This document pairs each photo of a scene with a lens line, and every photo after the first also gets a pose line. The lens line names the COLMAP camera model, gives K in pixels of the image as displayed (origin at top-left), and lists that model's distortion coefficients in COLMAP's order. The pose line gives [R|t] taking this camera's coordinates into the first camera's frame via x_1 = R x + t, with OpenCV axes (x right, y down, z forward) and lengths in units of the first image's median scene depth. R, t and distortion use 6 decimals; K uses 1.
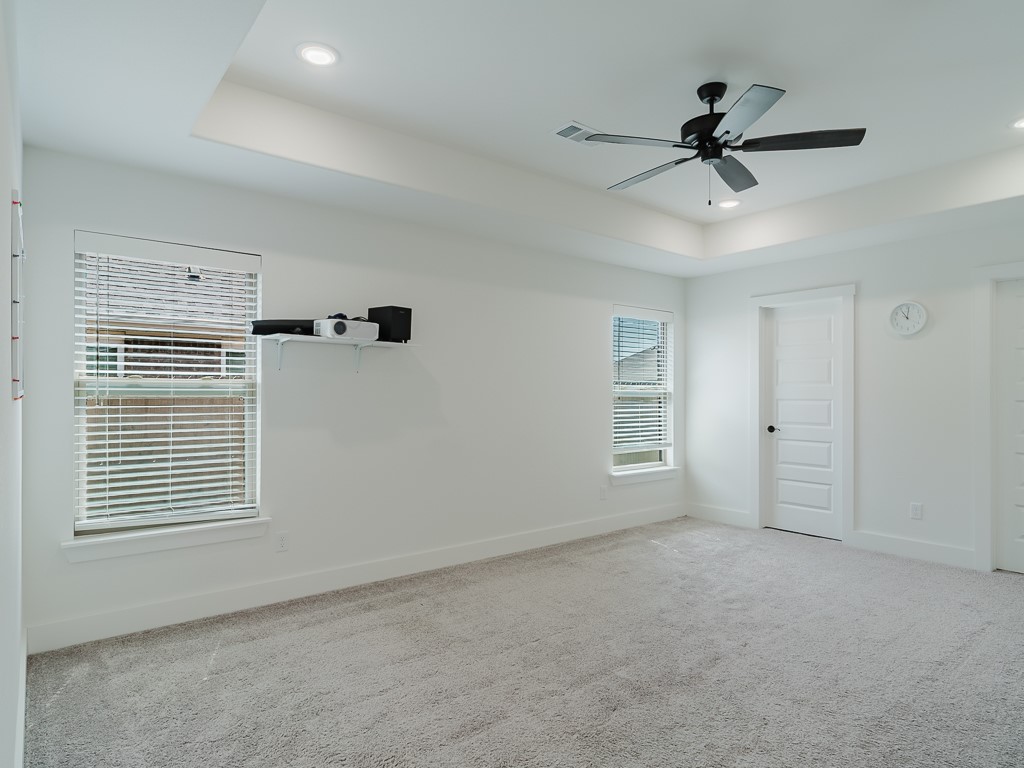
lens RADIAL K [[594.6, 0, 512.0], [0, 594.6, 384.0], [0, 0, 1]] dist [-0.001010, 0.000624]
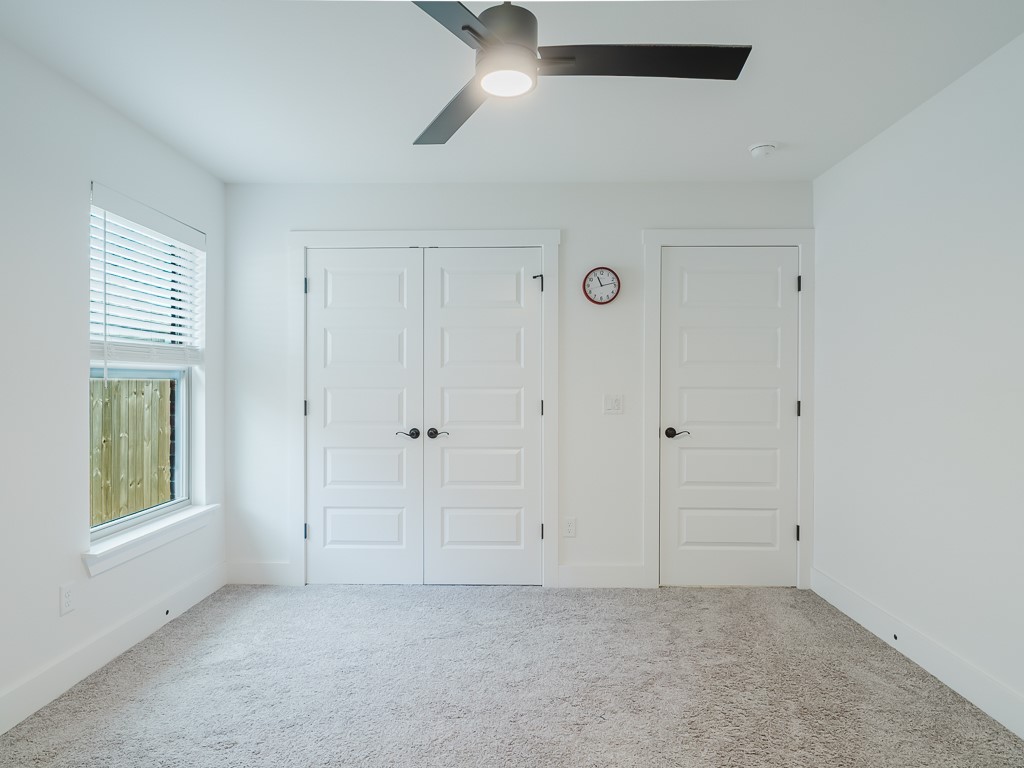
lens RADIAL K [[594.6, 0, 512.0], [0, 594.6, 384.0], [0, 0, 1]] dist [-0.001010, 0.000624]
pose [[0.525296, -0.001309, 0.850919, -0.051866], [-0.015552, 0.999817, 0.011139, 0.011339], [-0.850778, -0.019085, 0.525179, 0.480609]]
